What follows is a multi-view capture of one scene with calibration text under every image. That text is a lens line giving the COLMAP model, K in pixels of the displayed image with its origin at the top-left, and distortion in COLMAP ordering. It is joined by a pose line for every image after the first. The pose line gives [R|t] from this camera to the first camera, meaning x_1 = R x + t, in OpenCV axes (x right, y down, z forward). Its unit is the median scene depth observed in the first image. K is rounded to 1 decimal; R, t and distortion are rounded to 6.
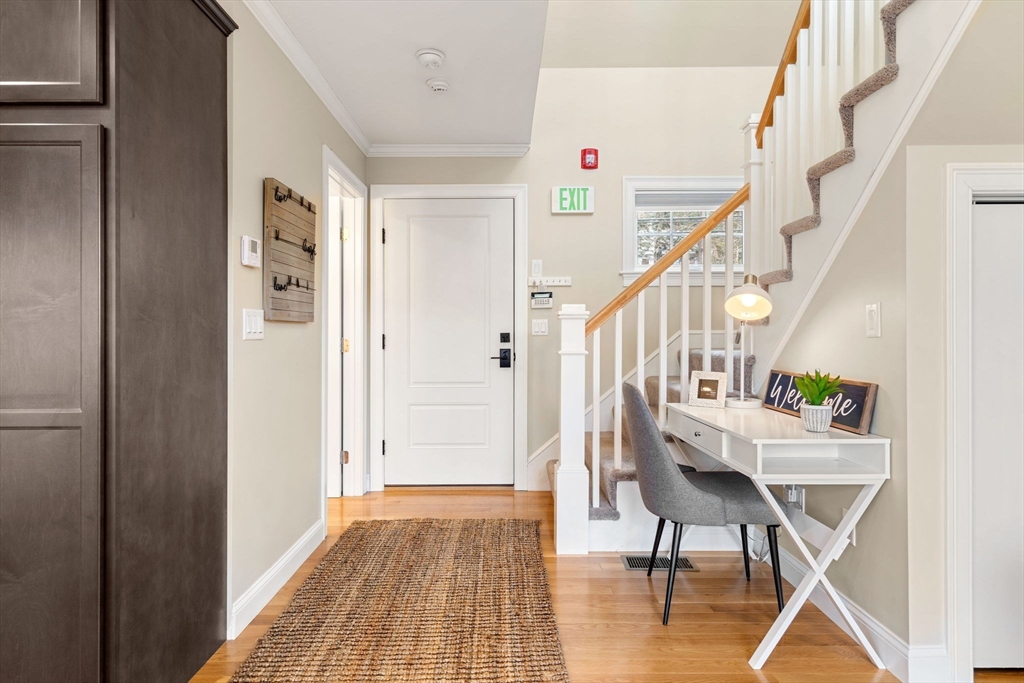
lens RADIAL K [[582.9, 0, 506.3], [0, 582.9, 338.9], [0, 0, 1]] dist [-0.003051, 0.002370]
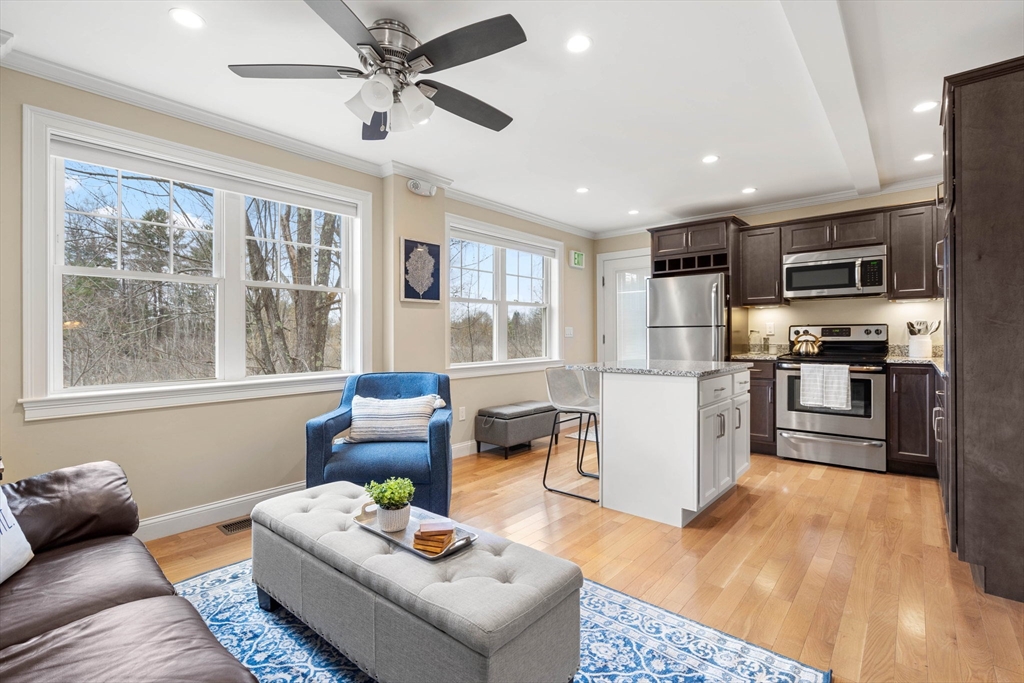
lens RADIAL K [[468.5, 0, 510.7], [0, 468.5, 334.3], [0, 0, 1]] dist [-0.001189, -0.000417]
pose [[-0.656285, 0.000708, -0.754513, 0.751780], [-0.000154, 0.999999, 0.001072, -0.003649], [0.754513, 0.000820, -0.656284, 0.576099]]
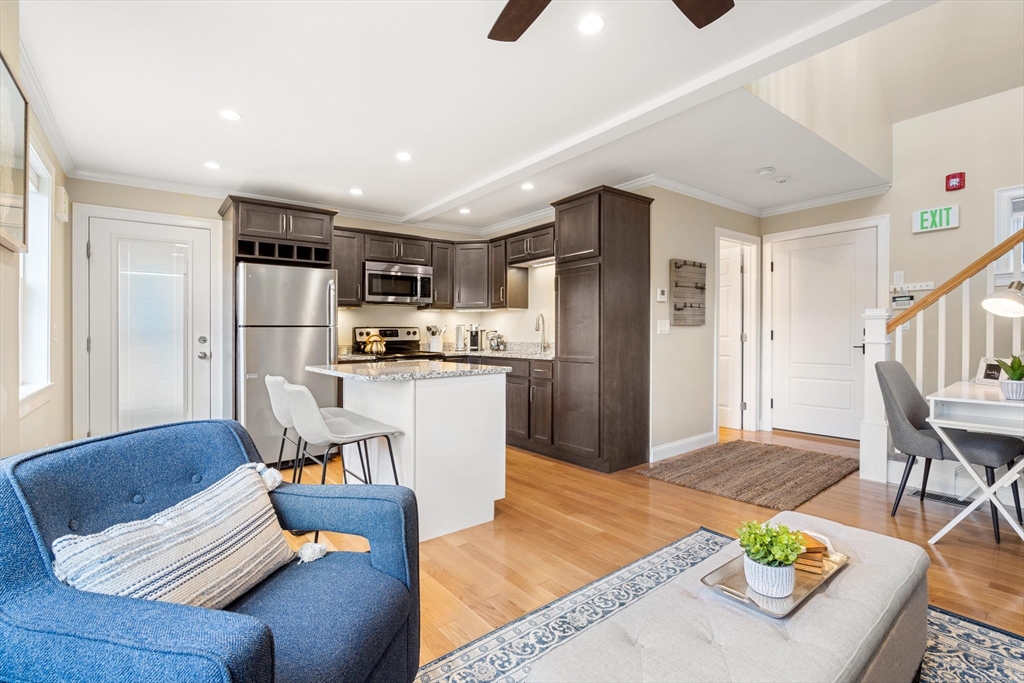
lens RADIAL K [[468.5, 0, 508.4], [0, 468.5, 331.0], [0, 0, 1]] dist [-0.001189, -0.000417]
pose [[0.608467, -0.010461, -0.793510, 0.588800], [0.004511, 0.999943, -0.009723, 0.003049], [0.793566, 0.002336, 0.608479, -0.525135]]
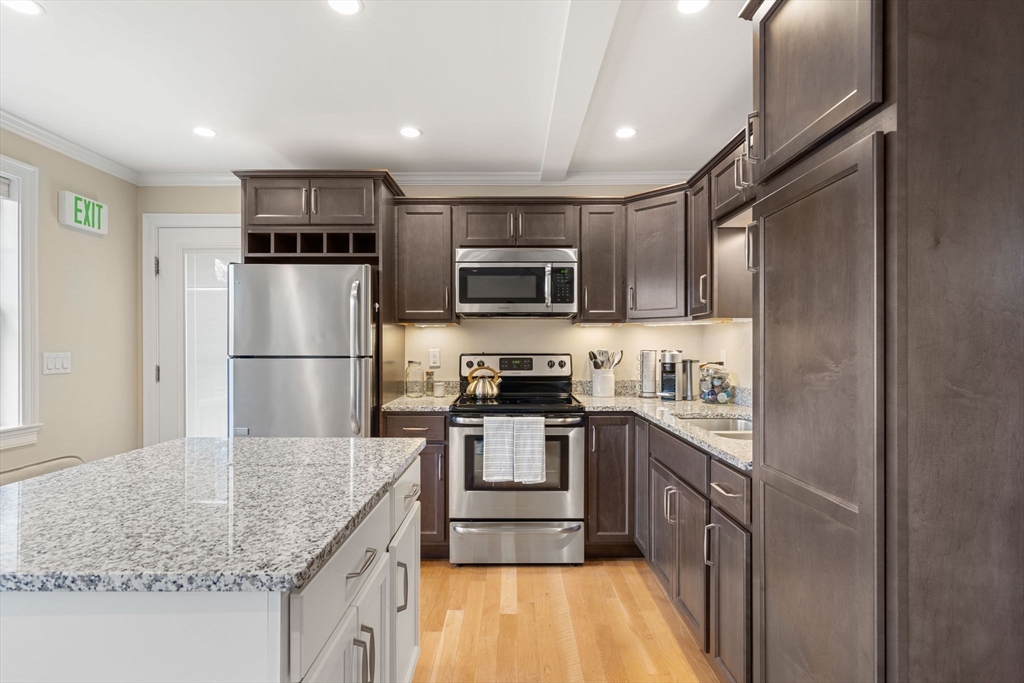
lens RADIAL K [[497.8, 0, 512.6], [0, 497.8, 344.6], [0, 0, 1]] dist [0.000852, 0.000220]
pose [[-0.006564, -0.004490, -0.999968, -0.038411], [-0.005457, 0.999975, -0.004454, -0.057773], [0.999964, 0.005428, -0.006588, 0.336949]]
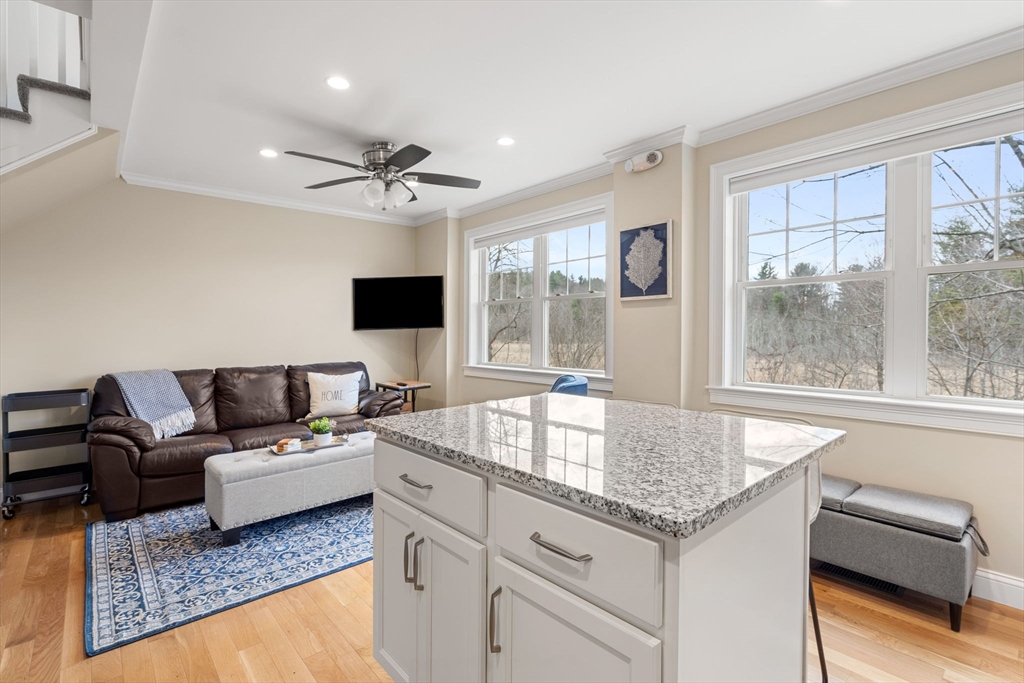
lens RADIAL K [[468.5, 0, 505.4], [0, 468.5, 333.7], [0, 0, 1]] dist [-0.001189, -0.000417]
pose [[-0.651976, -0.000115, 0.758240, -0.962562], [0.016727, 0.999754, 0.014534, -0.041274], [-0.758055, 0.022159, -0.651814, 0.457794]]
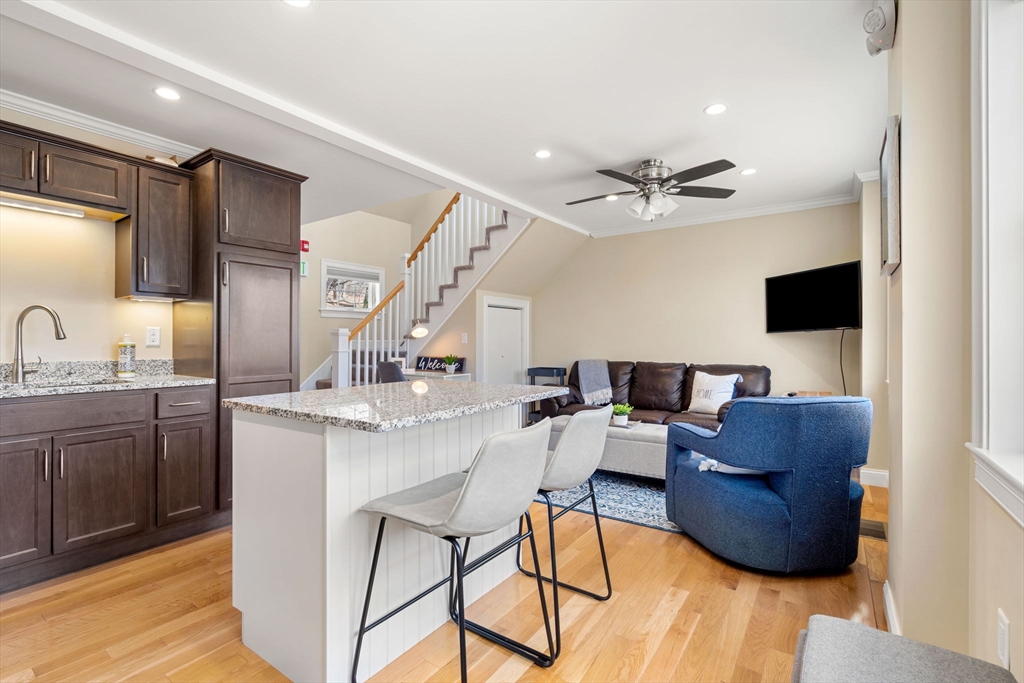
lens RADIAL K [[468.5, 0, 511.2], [0, 468.5, 334.8], [0, 0, 1]] dist [-0.001189, -0.000417]
pose [[0.572145, 0.011412, 0.820073, -1.163168], [0.007631, 0.999786, -0.019238, 0.001019], [-0.820117, 0.017265, 0.571935, -0.611008]]
